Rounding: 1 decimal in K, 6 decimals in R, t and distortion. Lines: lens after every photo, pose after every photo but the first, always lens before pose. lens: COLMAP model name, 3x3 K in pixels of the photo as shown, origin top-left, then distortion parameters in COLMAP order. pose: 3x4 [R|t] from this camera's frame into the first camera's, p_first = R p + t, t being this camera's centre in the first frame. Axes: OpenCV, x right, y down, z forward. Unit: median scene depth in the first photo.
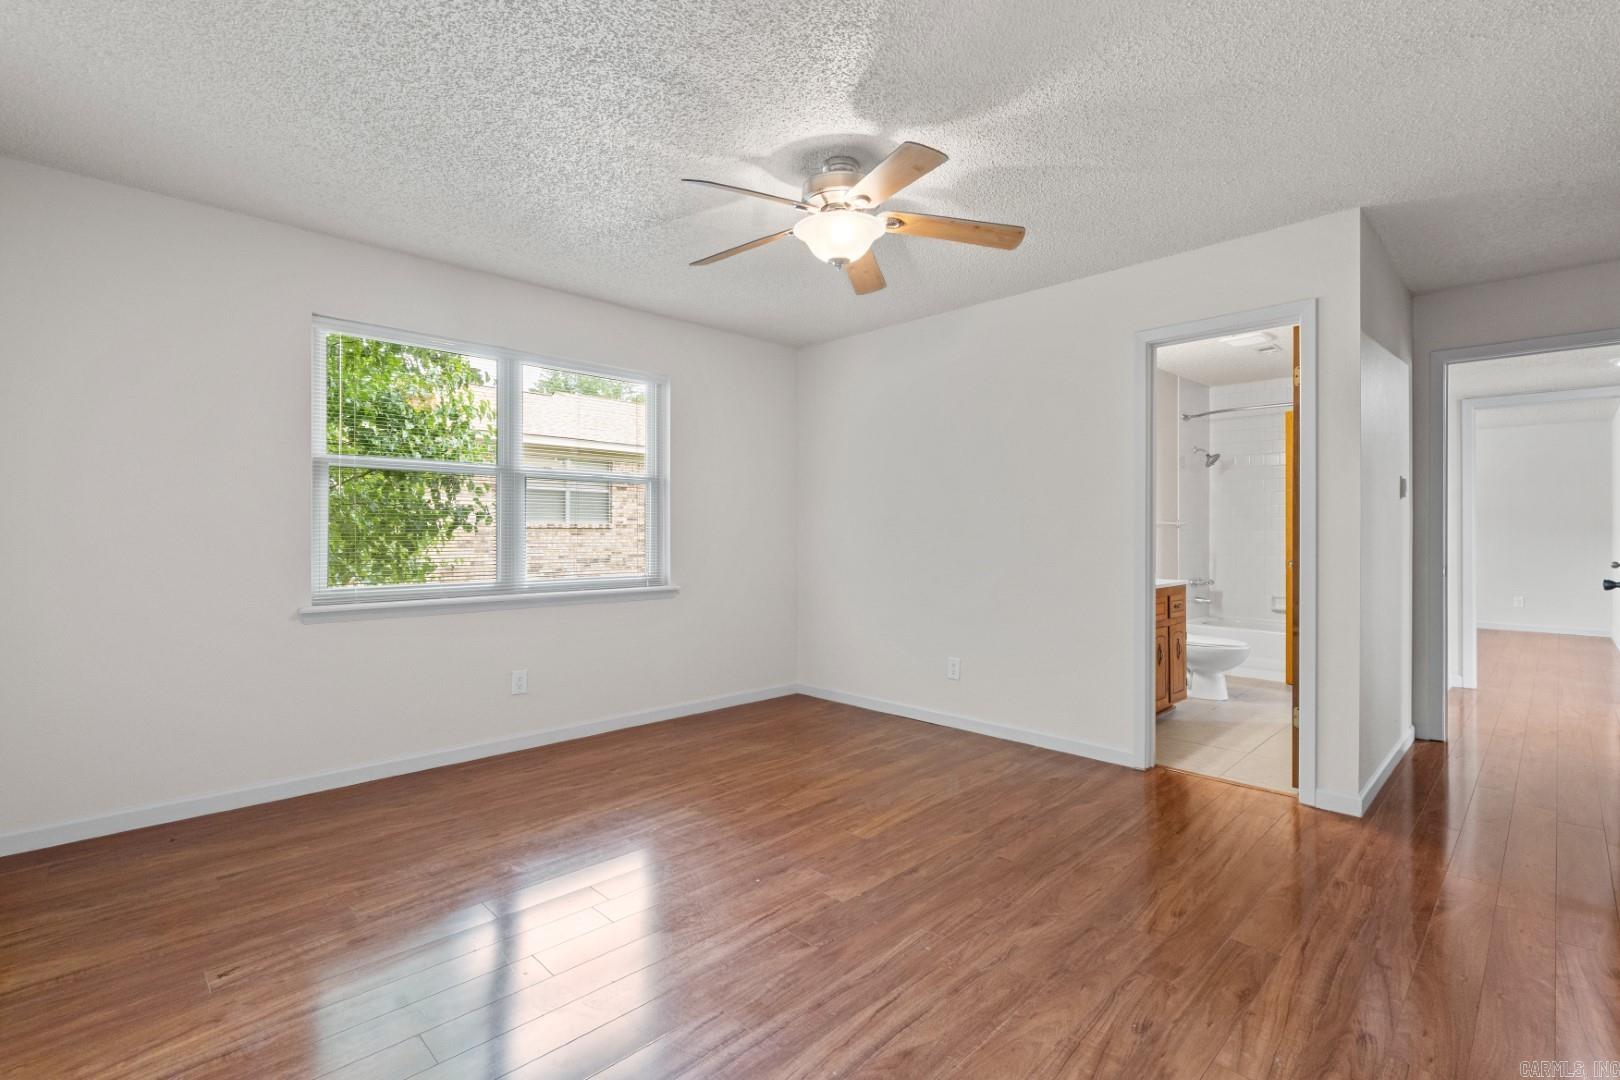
lens RADIAL K [[741.5, 0, 811.7], [0, 741.5, 540.4], [0, 0, 1]] dist [-0.003977, 0.001791]
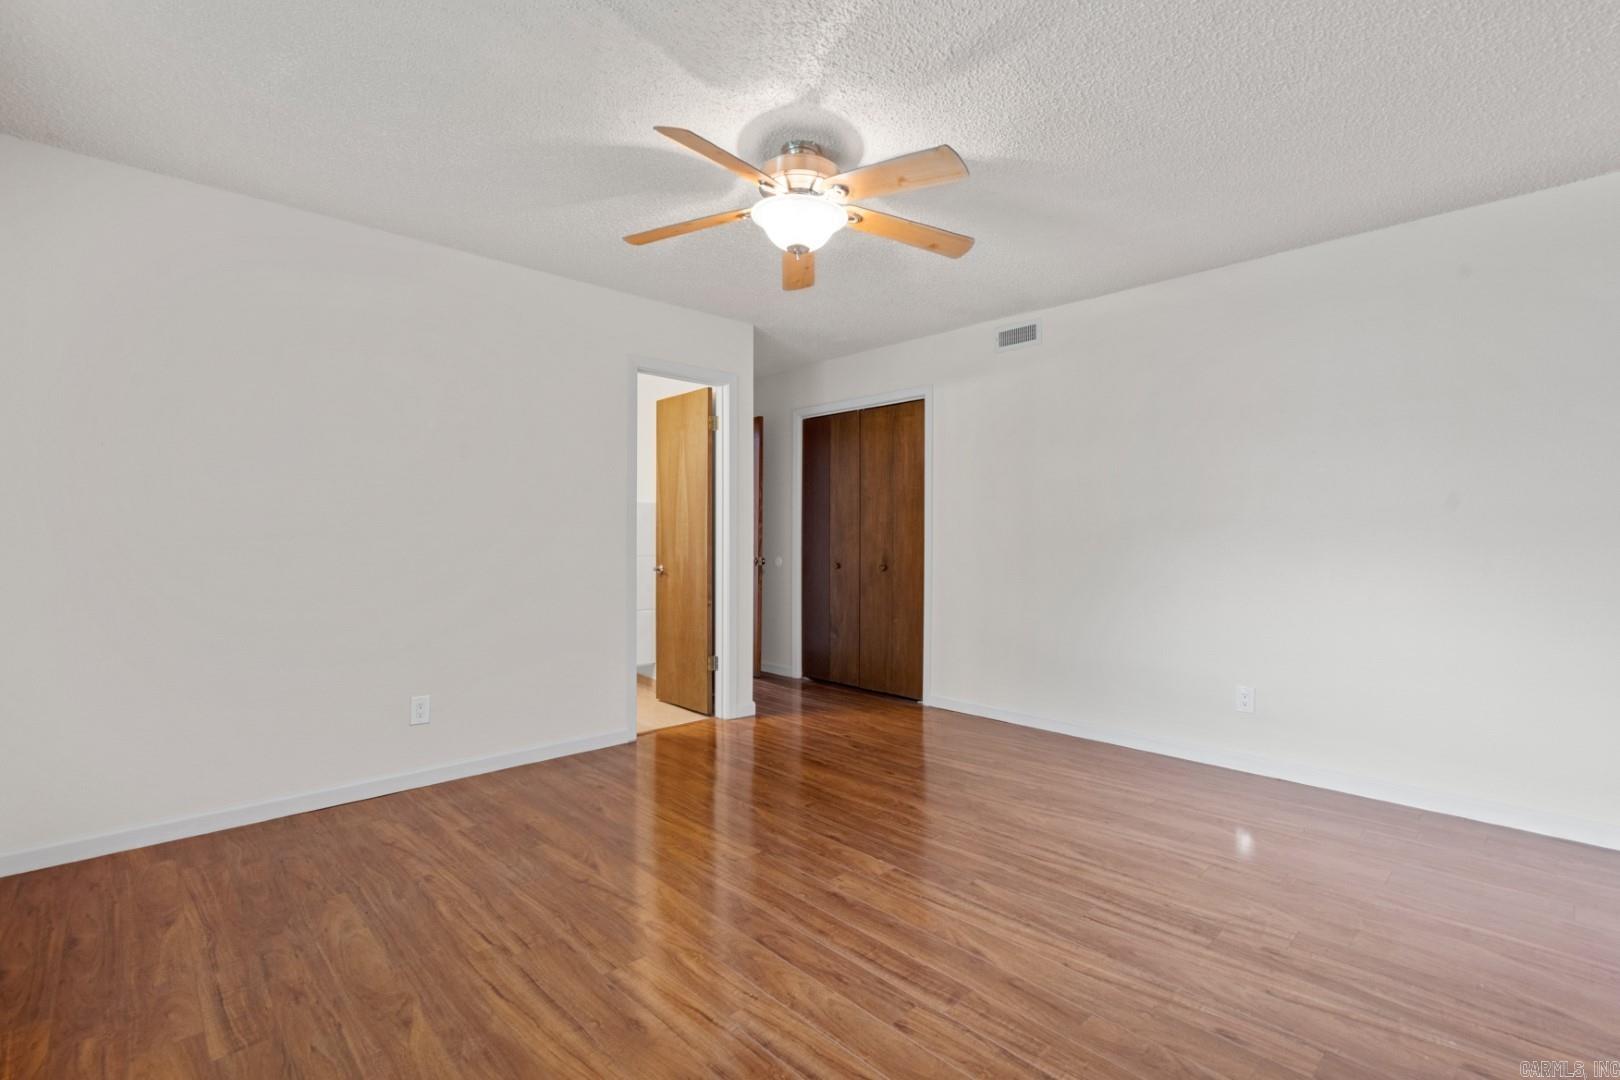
lens RADIAL K [[741.5, 0, 809.9], [0, 741.5, 542.6], [0, 0, 1]] dist [-0.003977, 0.001791]
pose [[0.020197, -0.014861, 0.999686, -0.737575], [0.008364, 0.999857, 0.014694, -0.007814], [-0.999761, 0.008064, 0.020318, 0.771305]]
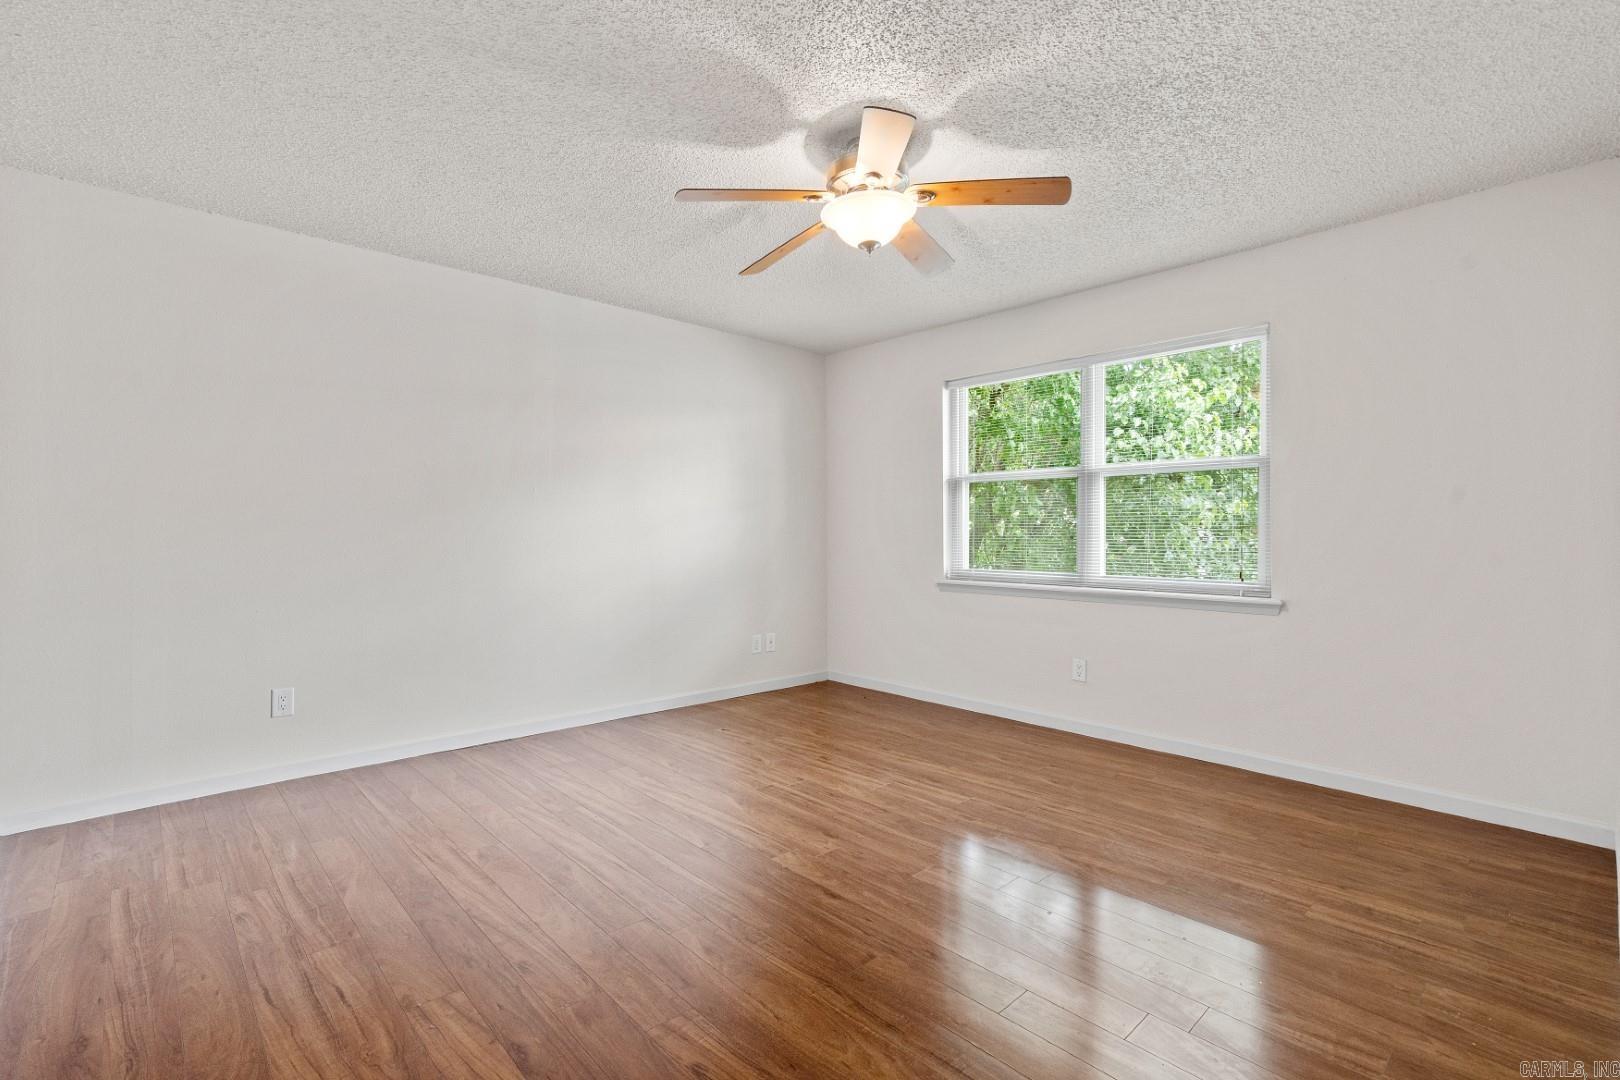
lens RADIAL K [[741.5, 0, 799.1], [0, 741.5, 542.2], [0, 0, 1]] dist [-0.003977, 0.001791]
pose [[-0.044663, 0.013674, -0.998909, 0.802752], [-0.009553, 0.999855, 0.014114, -0.002925], [0.998956, 0.010173, -0.044526, 0.761004]]
